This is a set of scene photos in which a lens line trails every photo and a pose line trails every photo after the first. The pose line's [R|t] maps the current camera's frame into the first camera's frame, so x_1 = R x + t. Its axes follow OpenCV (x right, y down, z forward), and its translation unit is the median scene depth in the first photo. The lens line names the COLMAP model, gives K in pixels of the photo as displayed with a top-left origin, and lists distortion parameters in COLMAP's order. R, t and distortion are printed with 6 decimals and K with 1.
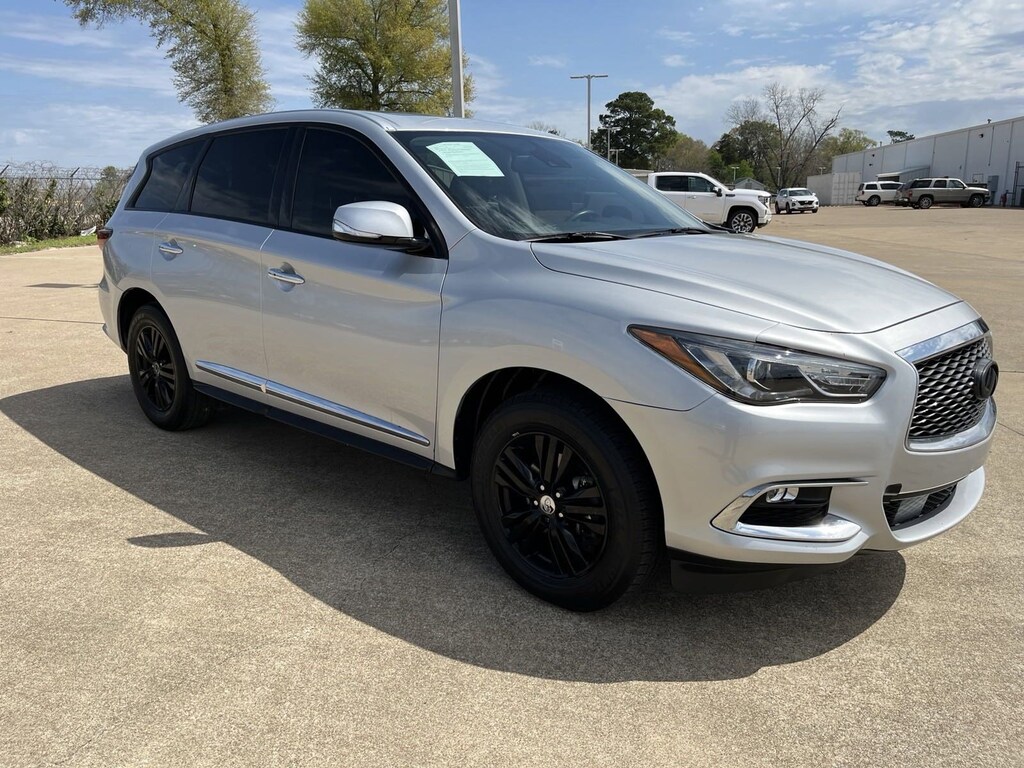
lens RADIAL K [[781.3, 0, 513.9], [0, 781.3, 384.6], [0, 0, 1]] dist [0.007462, -0.016943]
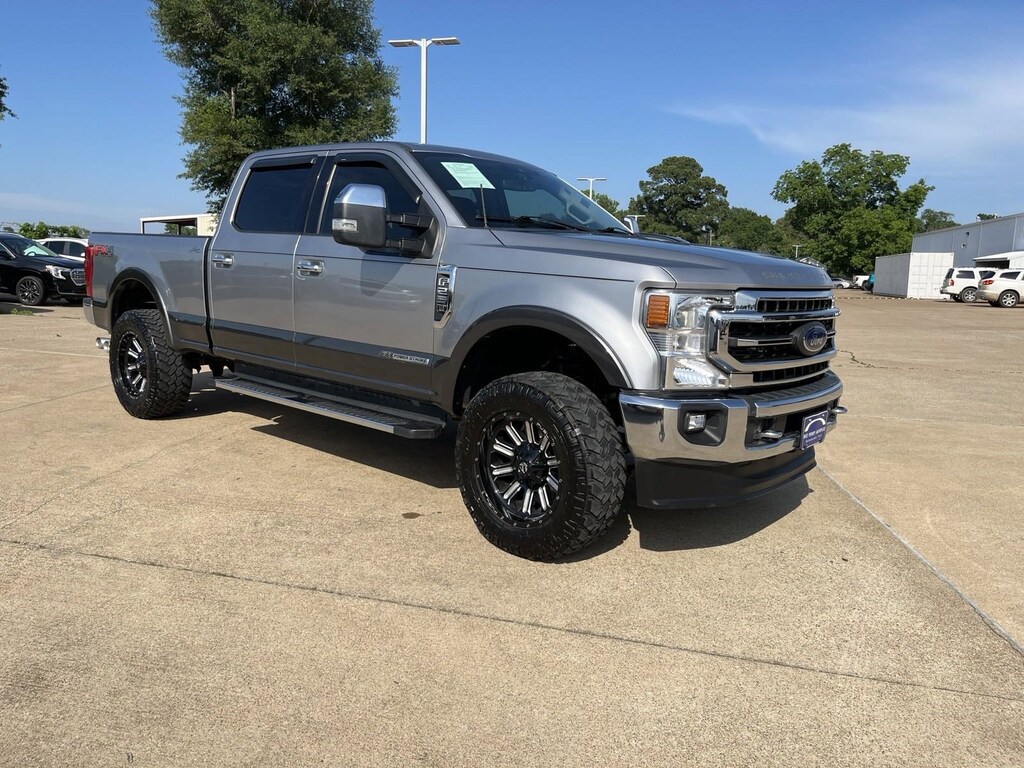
lens RADIAL K [[781.3, 0, 516.9], [0, 781.3, 382.8], [0, 0, 1]] dist [0.007462, -0.016943]
pose [[0.995027, 0.054342, -0.083473, 0.057342], [-0.061526, 0.994390, -0.086046, -0.033594], [0.078329, 0.090753, 0.992788, 0.132548]]
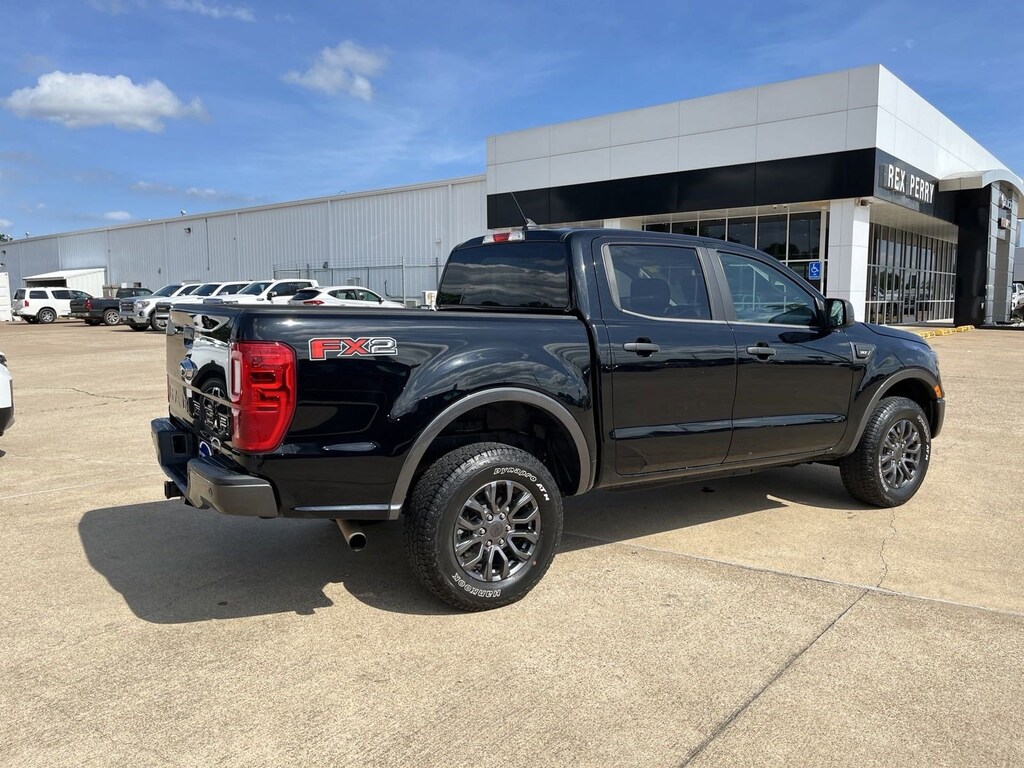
lens RADIAL K [[781.3, 0, 507.3], [0, 781.3, 394.0], [0, 0, 1]] dist [0.007462, -0.016943]
pose [[0.505874, -0.096924, 0.857145, 0.038271], [0.200031, 0.979763, -0.007266, -0.037832], [-0.839094, 0.175131, 0.515025, 0.149119]]
